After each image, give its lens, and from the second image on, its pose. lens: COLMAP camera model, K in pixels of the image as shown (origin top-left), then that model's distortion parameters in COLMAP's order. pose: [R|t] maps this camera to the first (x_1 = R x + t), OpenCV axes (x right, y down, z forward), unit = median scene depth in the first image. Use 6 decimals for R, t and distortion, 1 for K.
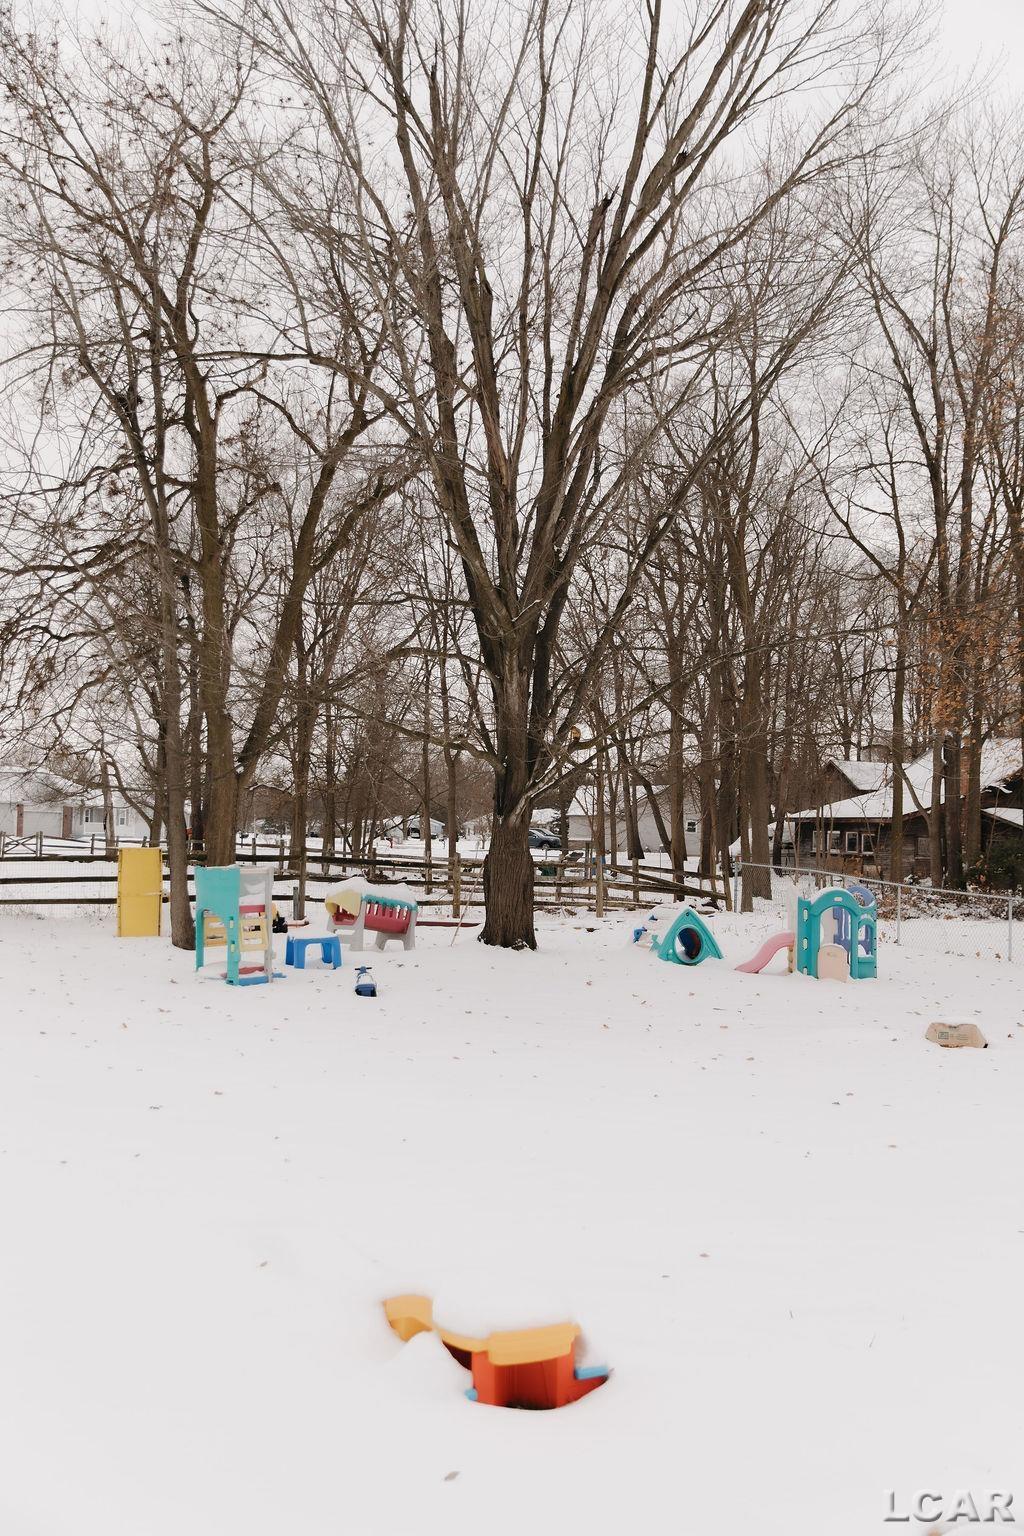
lens RADIAL K [[1585.1, 0, 559.0], [0, 1585.1, 776.9], [0, 0, 1]] dist [-0.005675, 0.000000]
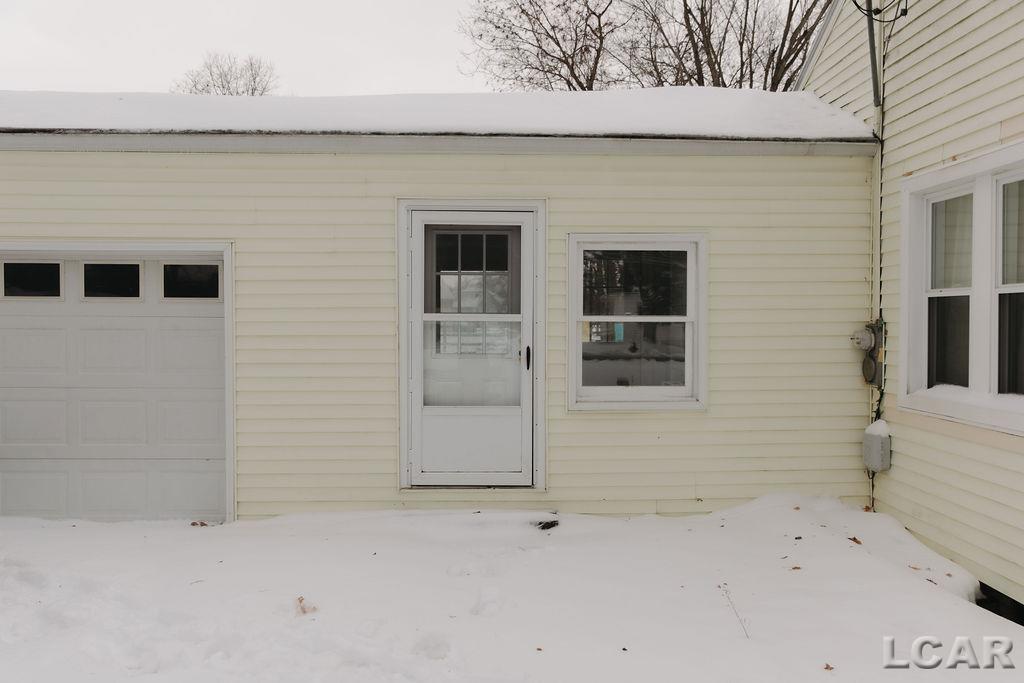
lens RADIAL K [[908.2, 0, 515.2], [0, 908.2, 348.2], [0, 0, 1]] dist [0.020820, 0.012280]
pose [[0.963442, -0.011687, -0.267664, 0.011425], [0.026265, 0.998356, 0.050948, 0.011823], [0.266628, -0.056115, 0.962164, -0.352412]]
